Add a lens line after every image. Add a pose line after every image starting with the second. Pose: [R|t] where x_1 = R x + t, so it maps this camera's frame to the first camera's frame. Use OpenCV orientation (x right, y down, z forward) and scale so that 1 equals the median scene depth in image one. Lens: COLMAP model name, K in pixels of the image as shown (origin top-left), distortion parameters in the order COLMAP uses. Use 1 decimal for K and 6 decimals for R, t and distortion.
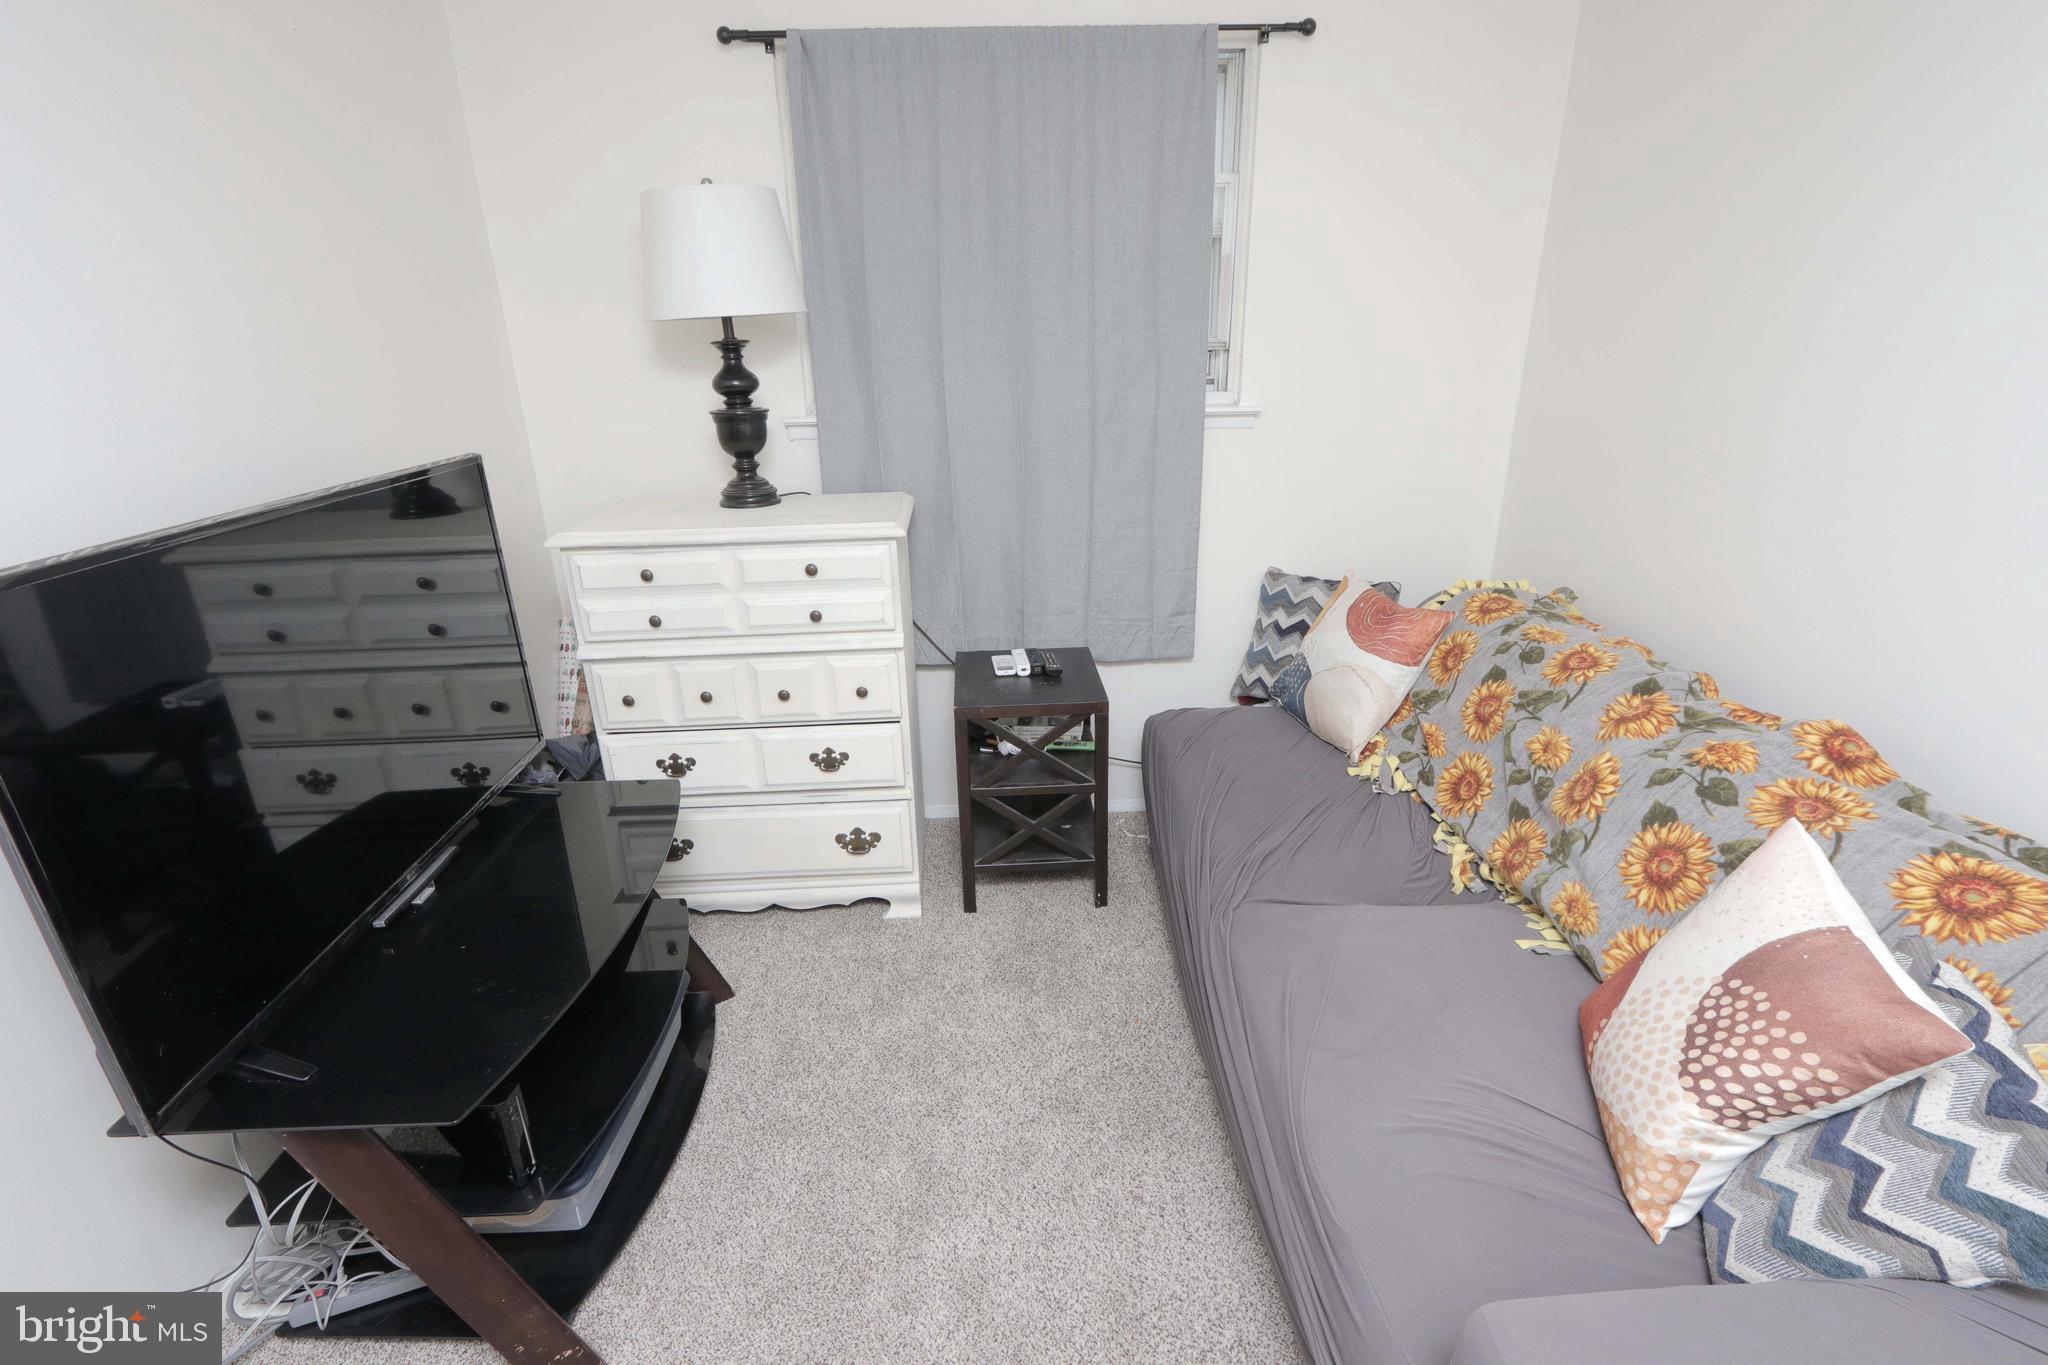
lens RADIAL K [[941.9, 0, 1022.3], [0, 941.9, 692.0], [0, 0, 1]] dist [-0.015298, 0.001561]
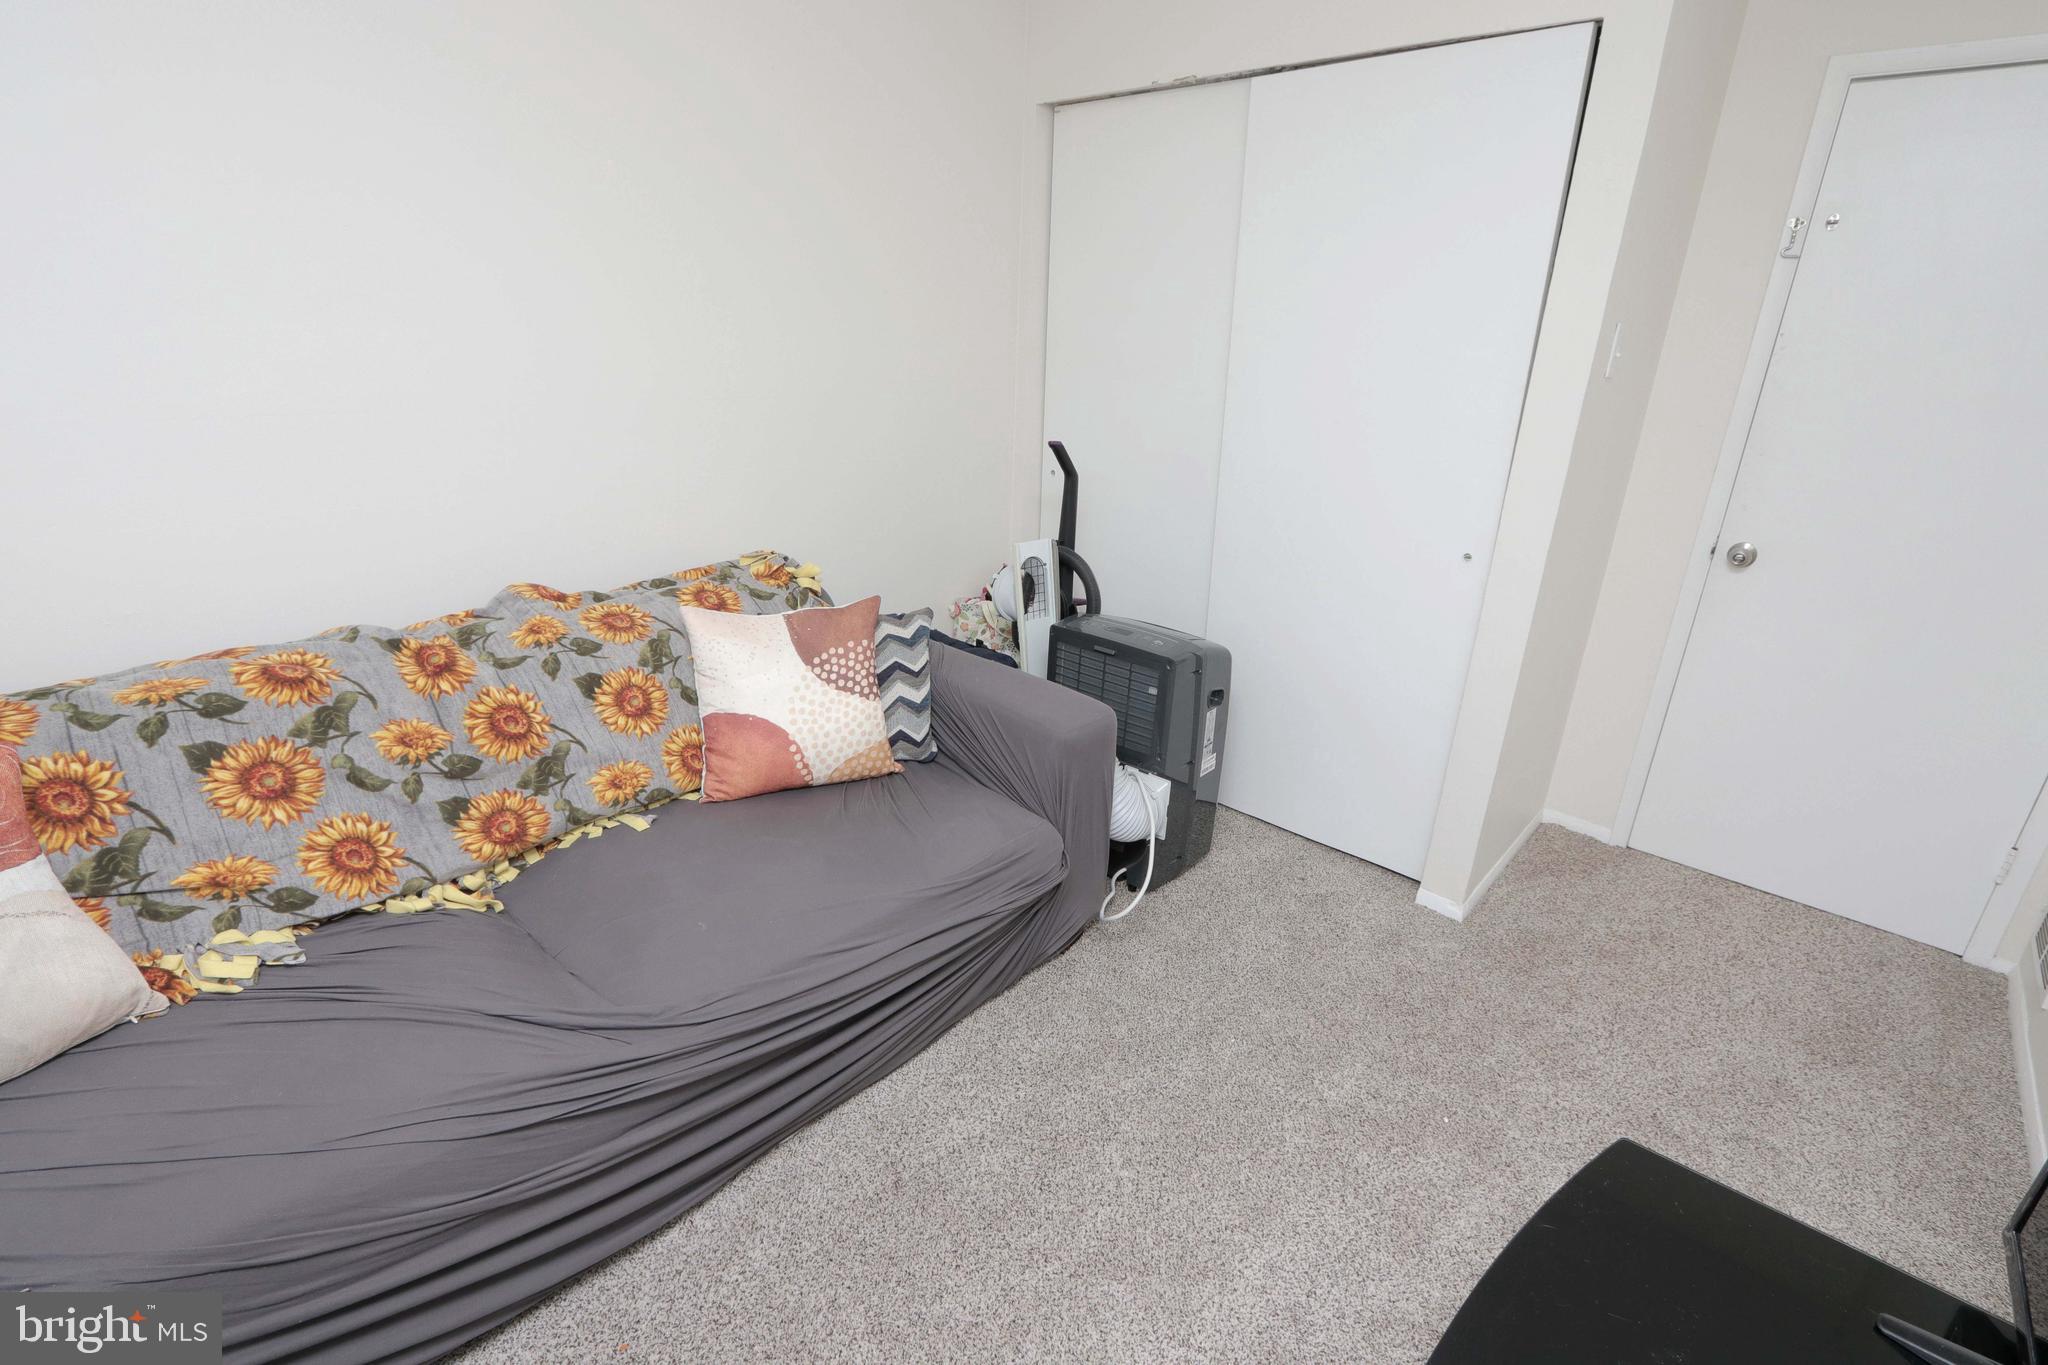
lens RADIAL K [[941.9, 0, 1020.8], [0, 941.9, 680.9], [0, 0, 1]] dist [-0.015298, 0.001561]
pose [[-0.707357, -0.249684, 0.661290, -0.533312], [0.238820, 0.796104, 0.556042, -0.423533], [-0.665291, 0.551249, -0.503500, 1.258008]]
